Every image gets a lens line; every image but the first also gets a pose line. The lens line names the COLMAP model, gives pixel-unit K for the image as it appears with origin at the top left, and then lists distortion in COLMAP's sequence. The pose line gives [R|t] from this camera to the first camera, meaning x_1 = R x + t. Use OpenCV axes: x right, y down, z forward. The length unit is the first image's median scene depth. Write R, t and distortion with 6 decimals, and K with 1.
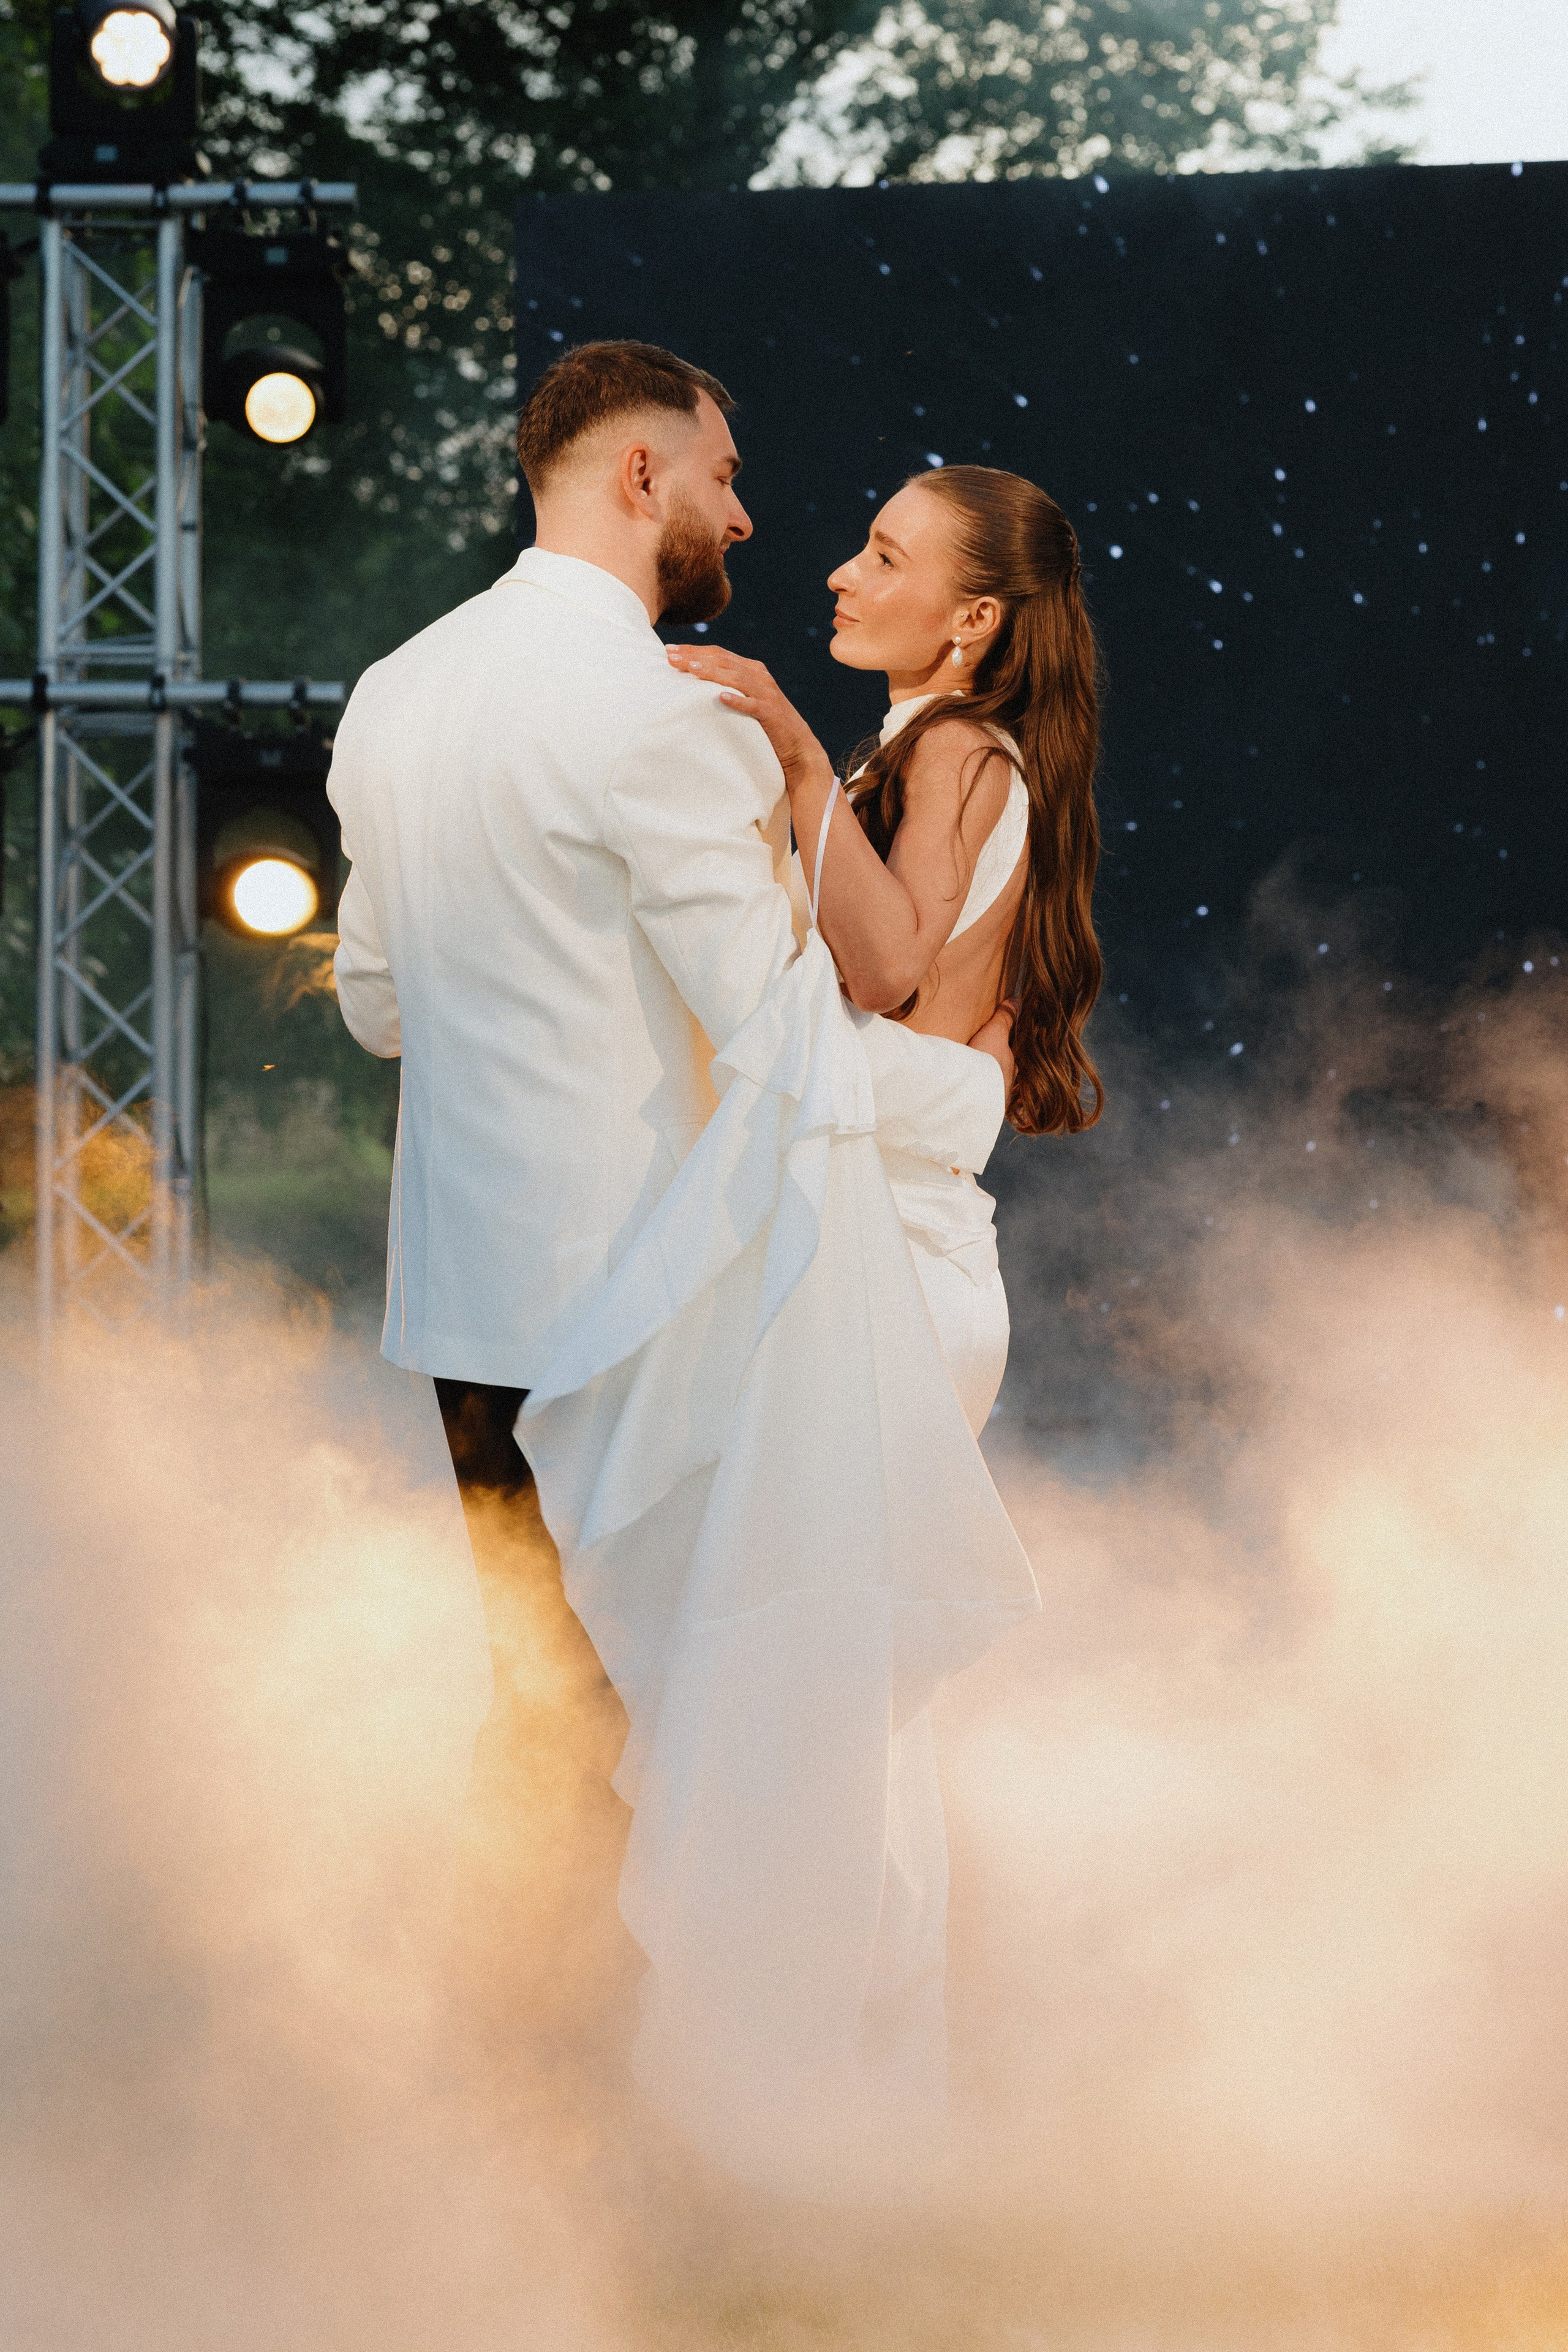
lens RADIAL K [[5580.4, 0, 863.7], [0, 5580.4, 1173.7], [0, 0, 1]] dist [-0.008332, 0.136328]
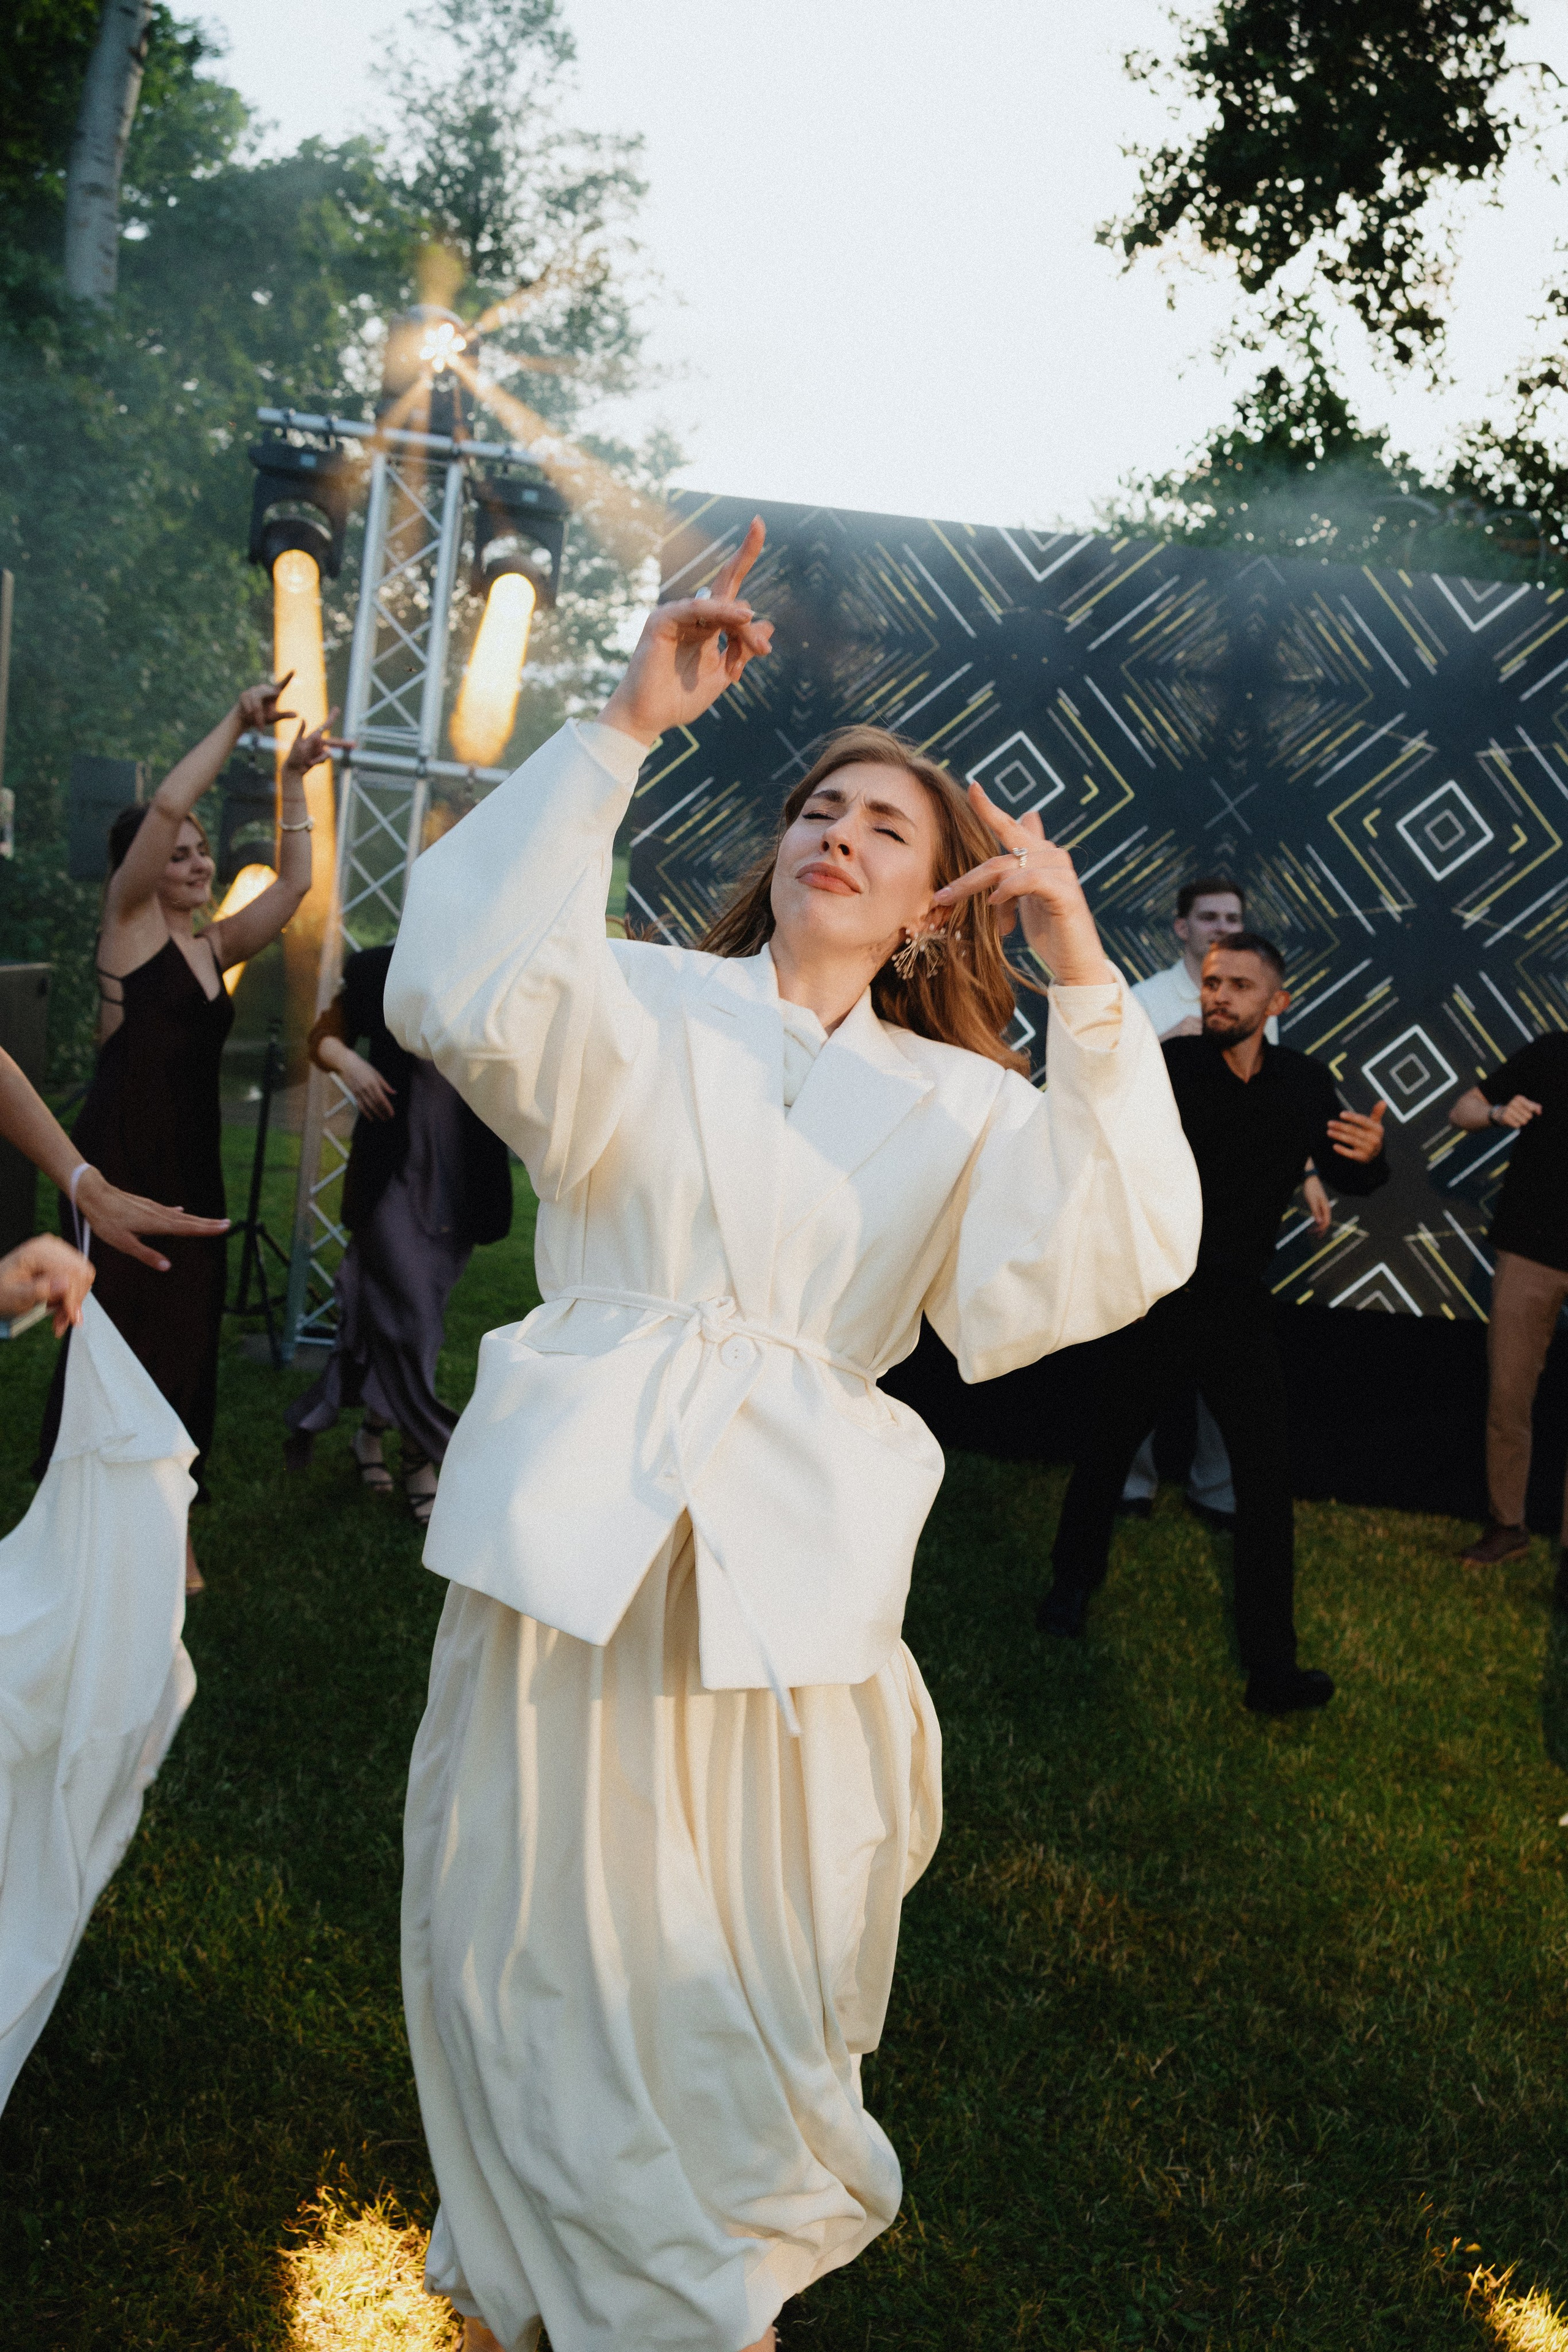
lens RADIAL K [[1906.8, 0, 731.4], [0, 1906.8, 1161.0], [0, 0, 1]] dist [-0.006157, 0.011341]
pose [[0.976247, 0.094754, 0.194842, -0.044557], [-0.115619, 0.988384, 0.098641, -0.012793], [-0.183232, -0.118825, 0.975862, 0.145122]]
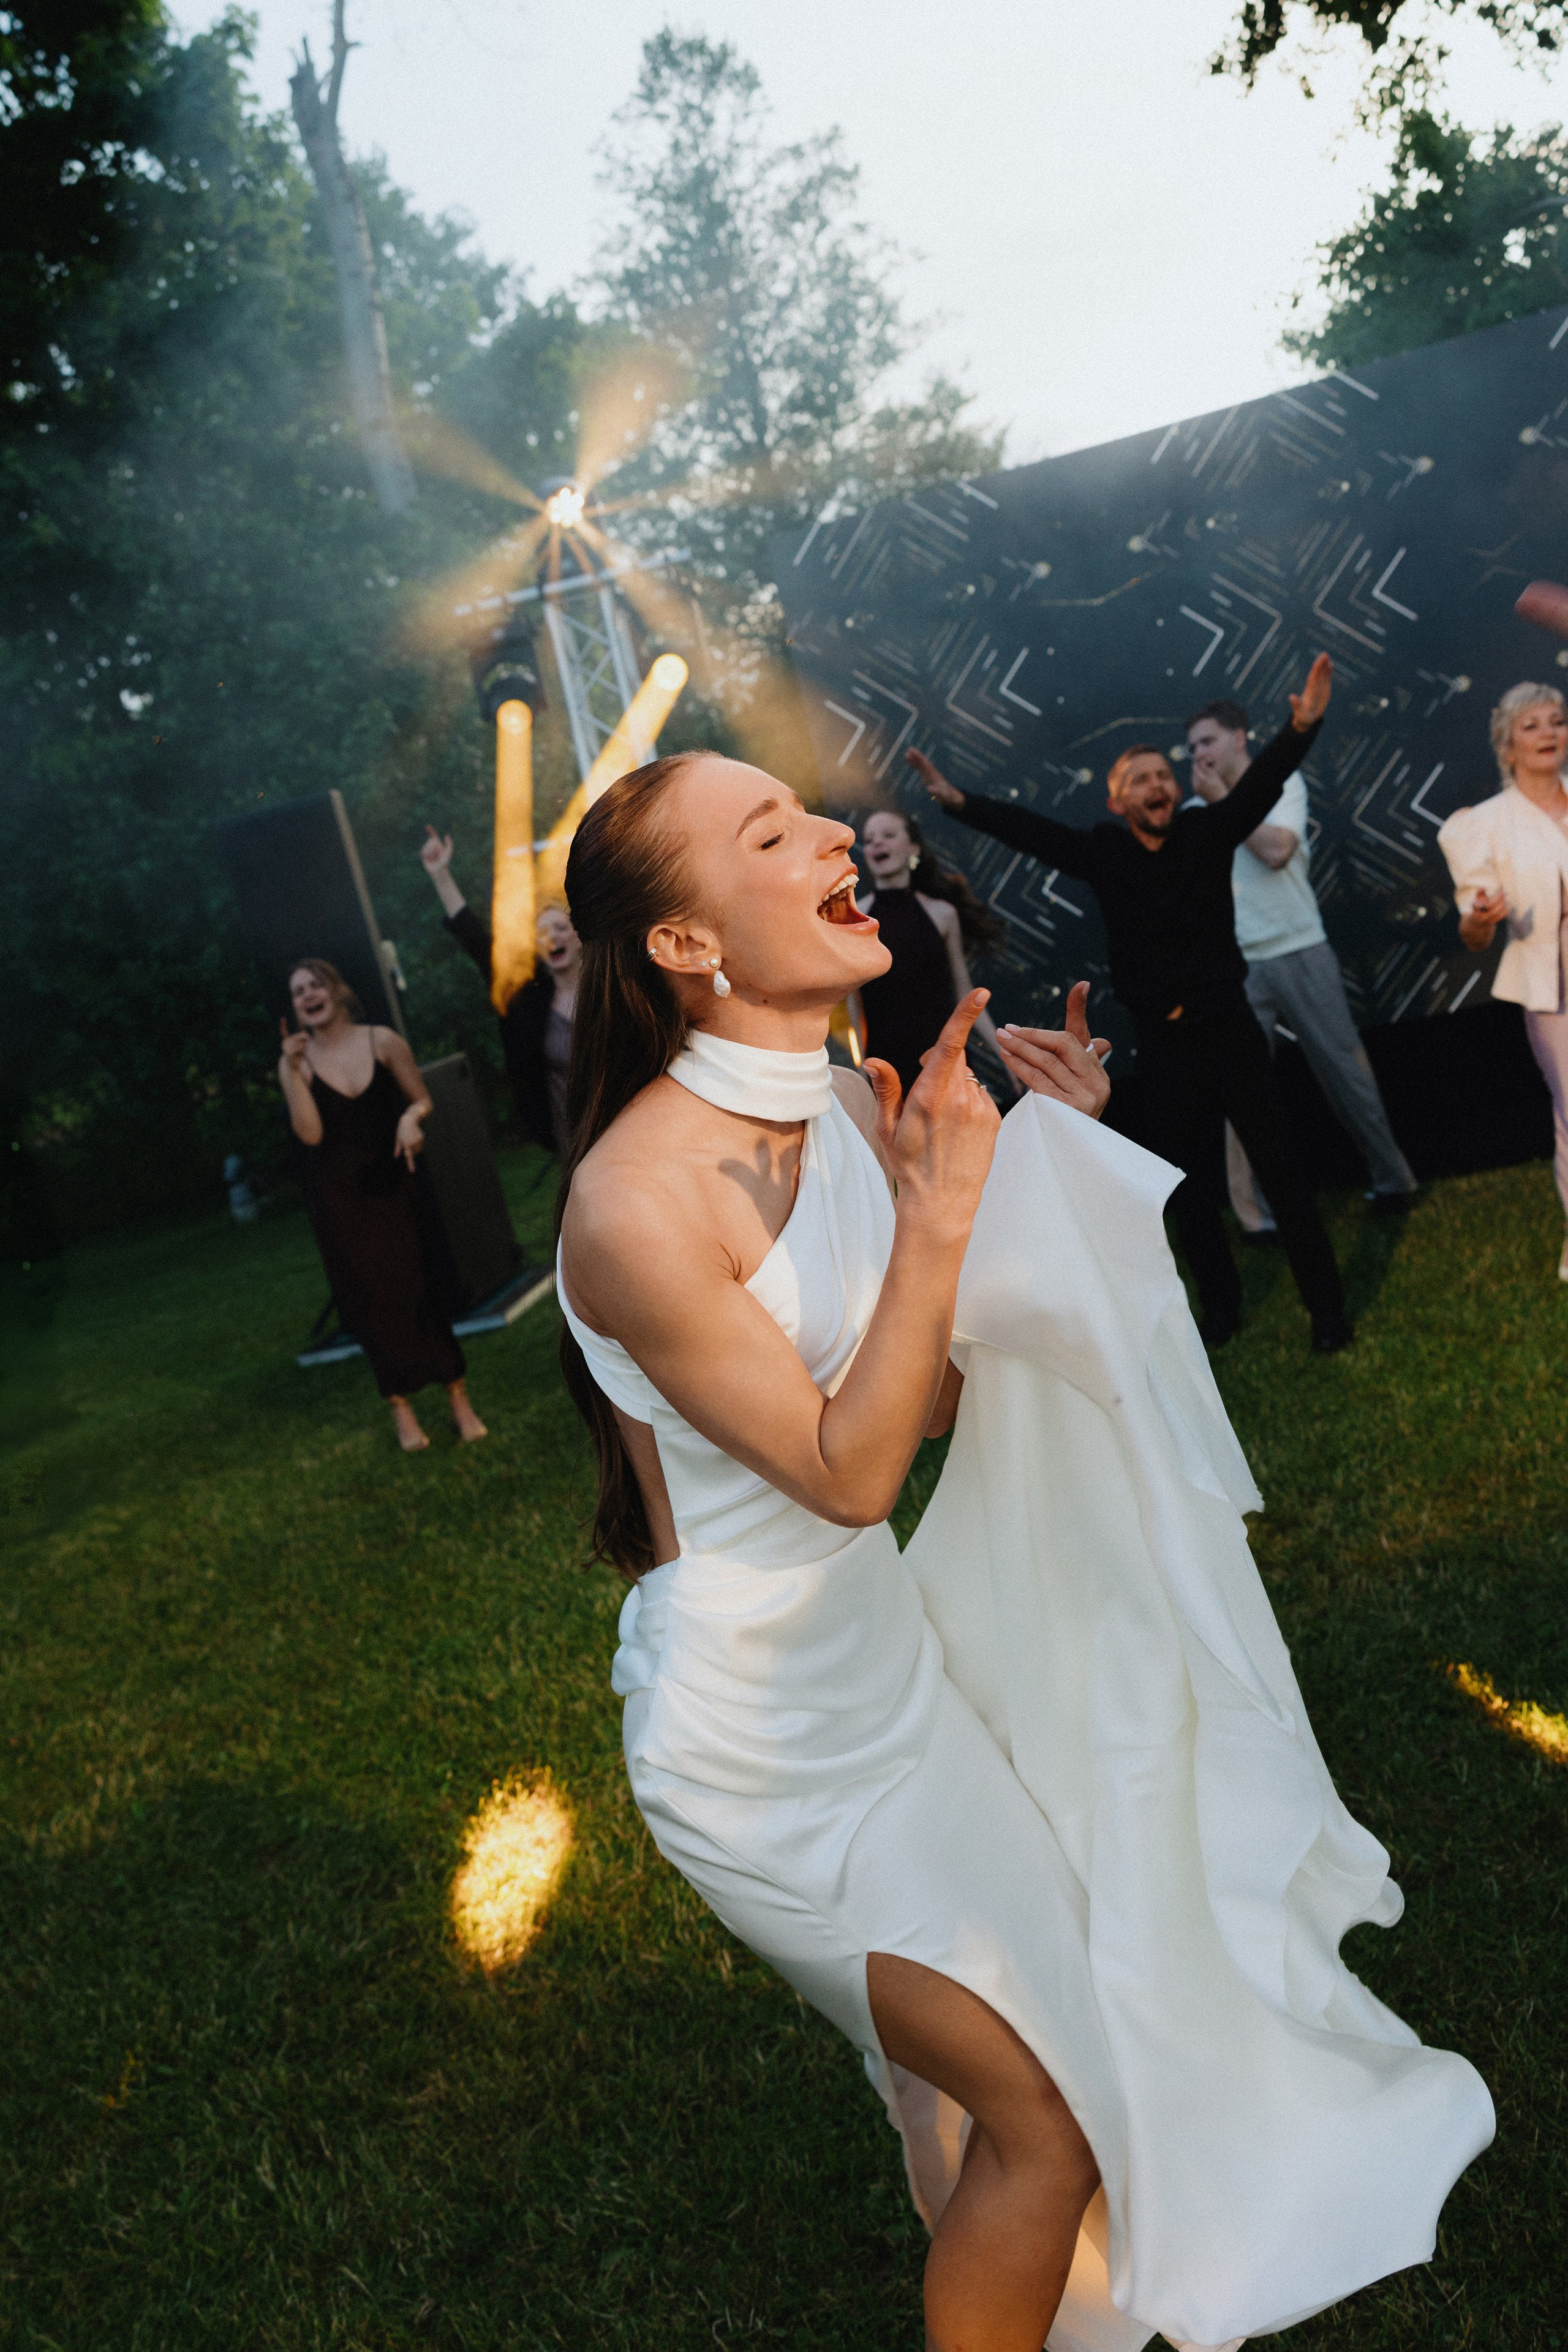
lens RADIAL K [[1781.4, 0, 784.0], [0, 1781.4, 1176.0], [0, 0, 1]] dist [-0.003890, 0.009028]
pose [[0.974162, -0.207692, -0.088723, -0.015623], [0.218641, 0.965708, 0.140017, -0.013642], [0.056600, -0.155798, 0.986166, 0.109402]]
